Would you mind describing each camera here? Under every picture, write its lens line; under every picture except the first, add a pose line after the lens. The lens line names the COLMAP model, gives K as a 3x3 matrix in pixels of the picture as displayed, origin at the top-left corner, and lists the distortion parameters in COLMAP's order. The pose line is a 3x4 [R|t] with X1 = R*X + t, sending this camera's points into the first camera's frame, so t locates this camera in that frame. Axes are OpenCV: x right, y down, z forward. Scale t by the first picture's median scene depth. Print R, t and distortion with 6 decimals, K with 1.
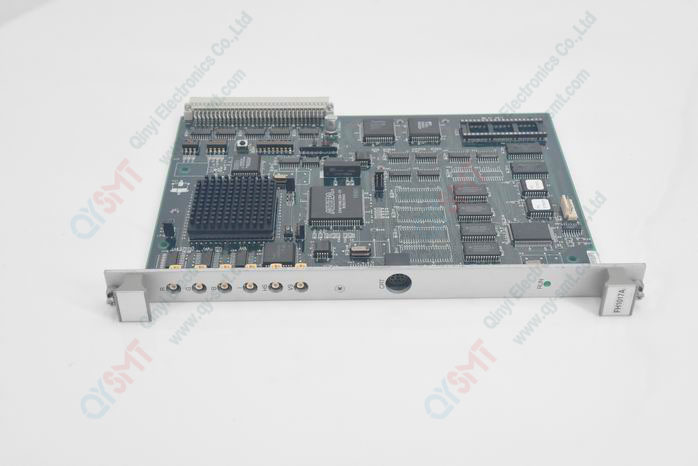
lens RADIAL K [[933.1, 0, 349.0], [0, 933.1, 233.0], [0, 0, 1]] dist [0.158256, 0.012705]
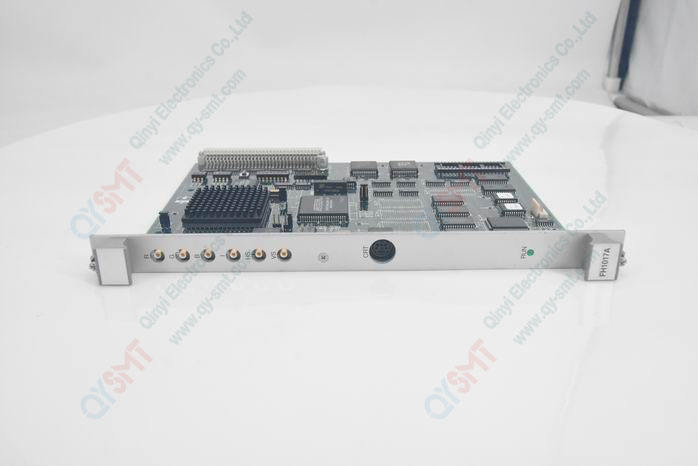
lens RADIAL K [[609.7, 0, 349.0], [0, 609.7, 233.0], [0, 0, 1]] dist [-0.007355, -0.004864]
pose [[0.999992, 0.002362, -0.003158, 0.017596], [-0.003170, 0.957727, -0.287663, 0.201538], [0.002346, 0.287670, 0.957727, 0.337659]]
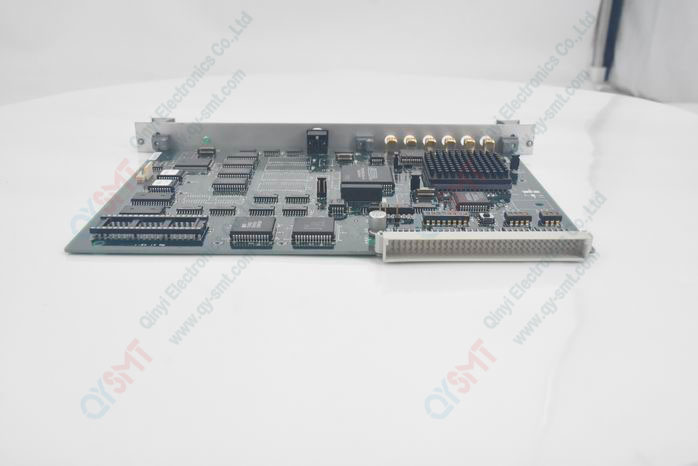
lens RADIAL K [[608.6, 0, 349.0], [0, 608.6, 233.0], [0, 0, 1]] dist [-0.004542, -0.000639]
pose [[-0.999960, -0.004800, 0.007568, 0.000337], [0.004822, 0.423577, 0.905847, -0.612600], [-0.007554, 0.905847, -0.423537, 1.348003]]
